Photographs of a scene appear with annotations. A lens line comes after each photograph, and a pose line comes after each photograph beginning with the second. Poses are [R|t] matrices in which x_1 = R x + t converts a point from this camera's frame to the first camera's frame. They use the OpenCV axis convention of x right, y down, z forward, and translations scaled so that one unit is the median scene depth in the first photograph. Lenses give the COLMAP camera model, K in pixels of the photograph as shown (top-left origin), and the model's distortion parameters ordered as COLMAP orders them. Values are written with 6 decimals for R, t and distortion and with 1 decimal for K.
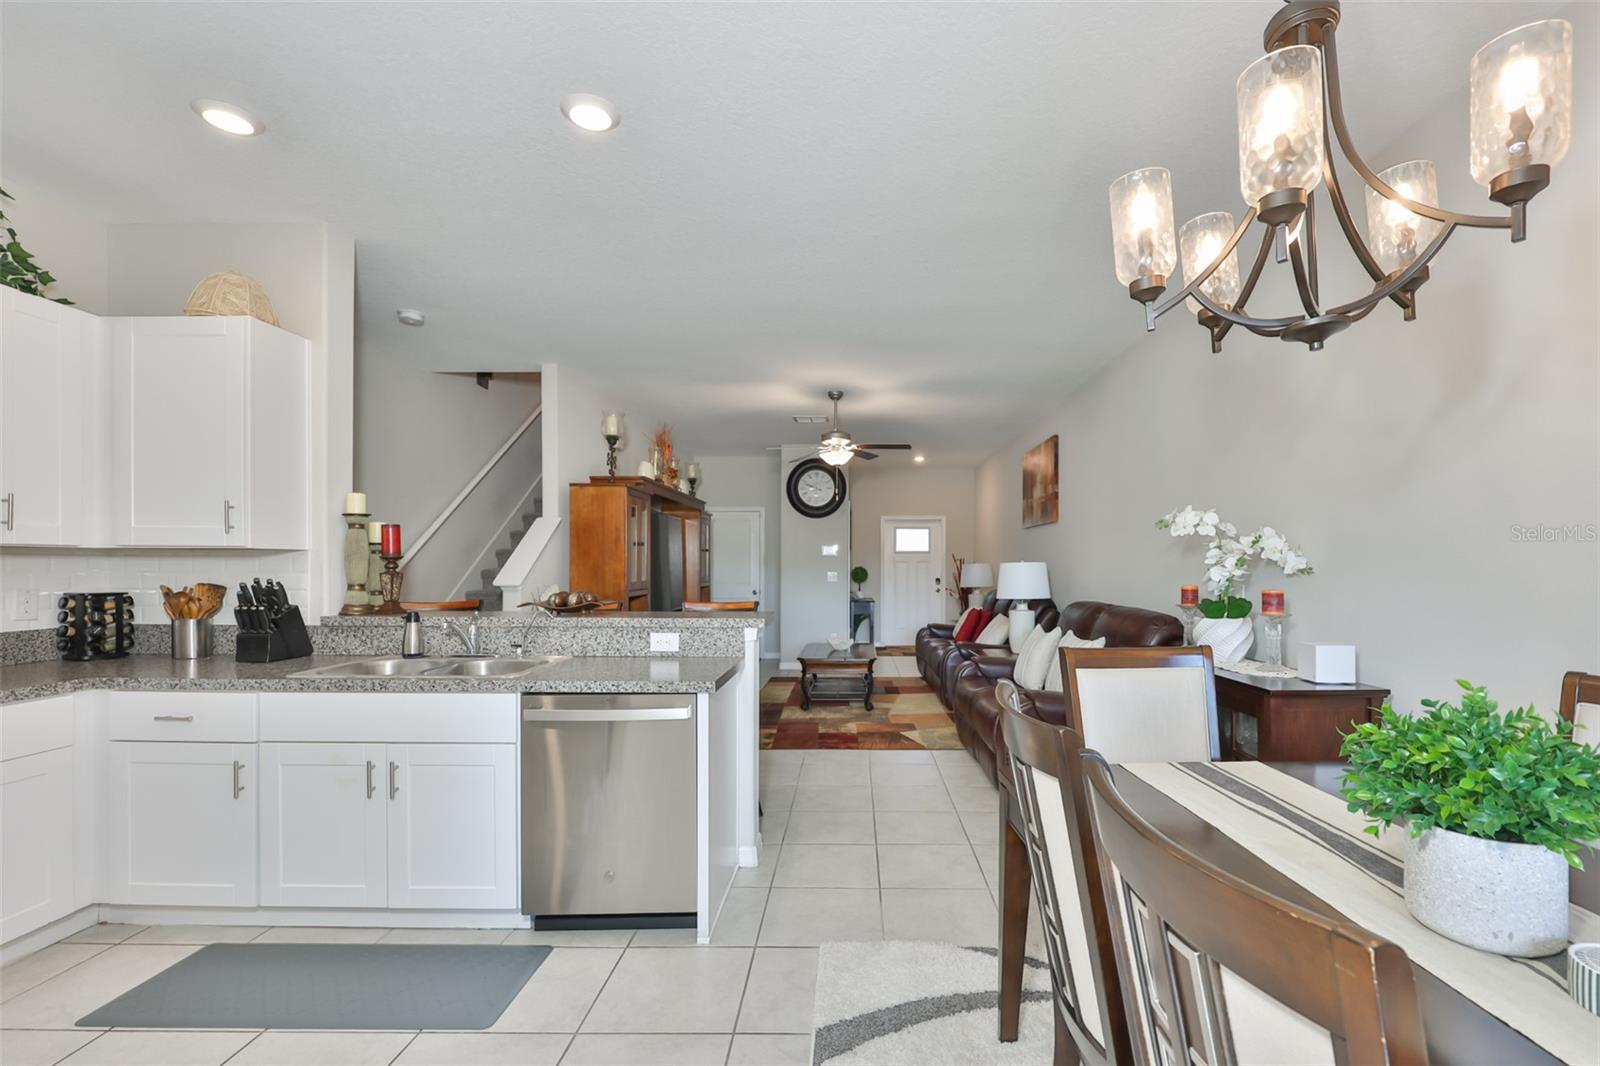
lens RADIAL K [[705.2, 0, 848.8], [0, 705.2, 569.4], [0, 0, 1]] dist [0.000455, 0.000030]
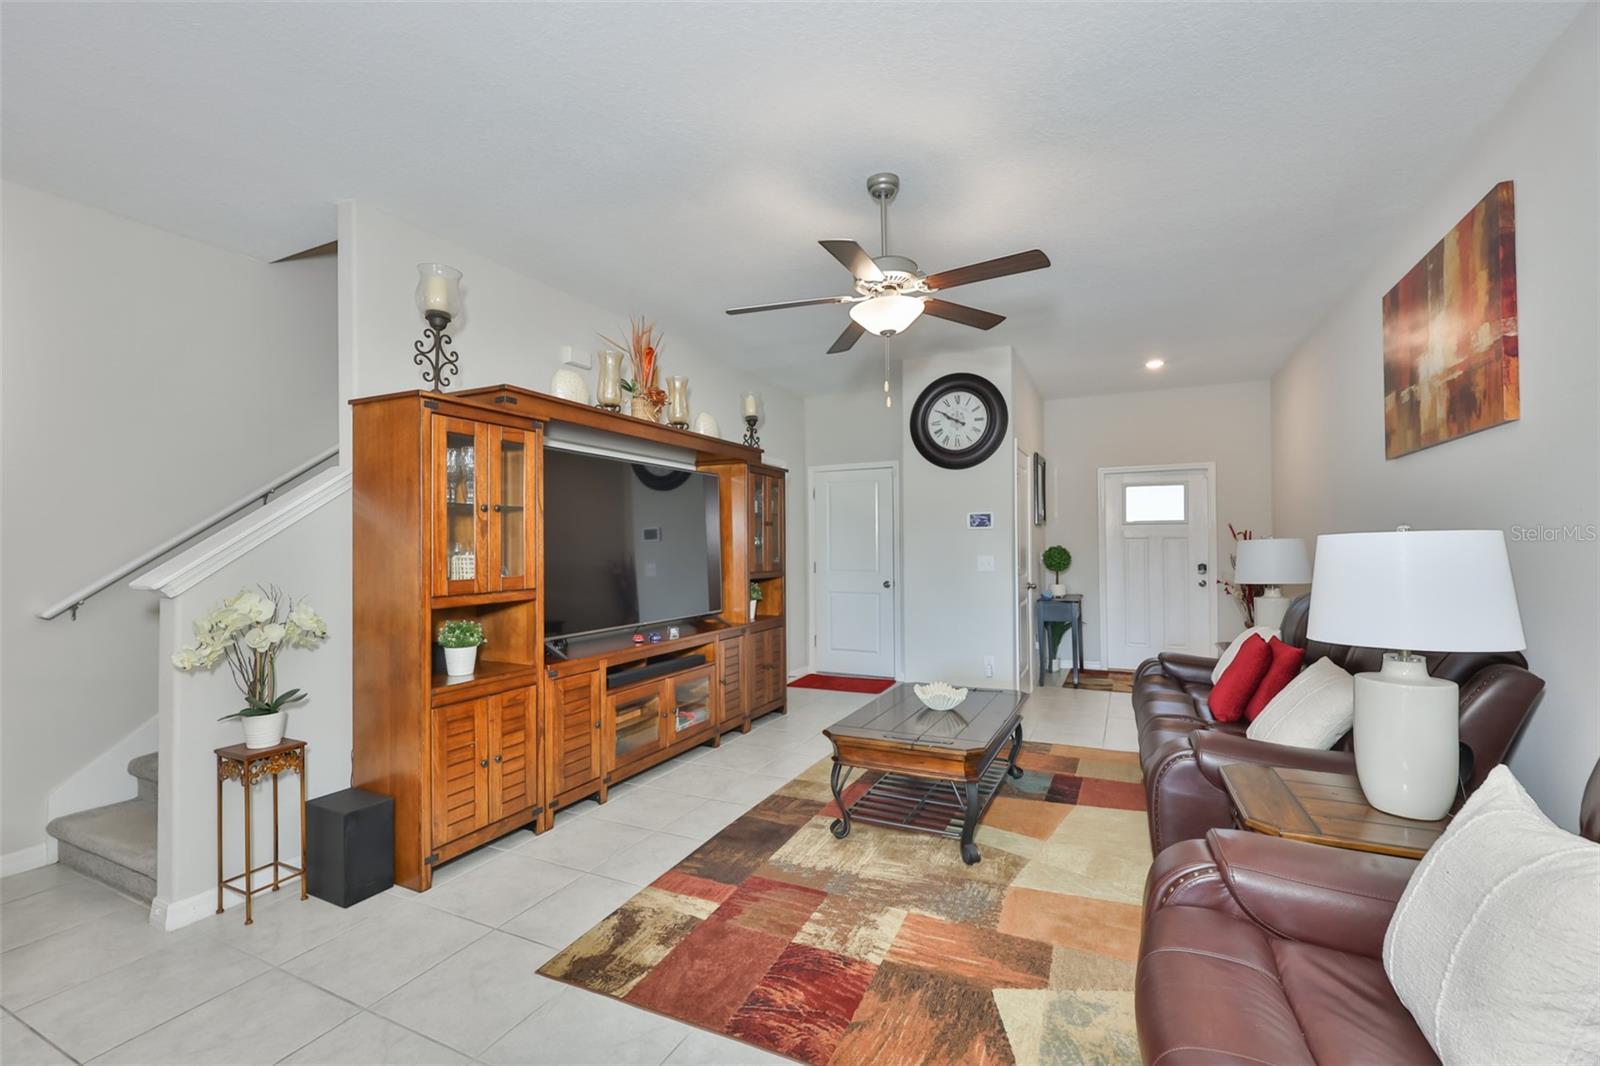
lens RADIAL K [[686.9, 0, 792.4], [0, 686.9, 537.7], [0, 0, 1]] dist [0.000006, 0.000258]
pose [[0.897896, -0.011678, -0.440052, 0.241632], [0.004611, 0.999843, -0.017125, -0.006475], [0.440183, 0.013348, 0.897809, 1.069759]]
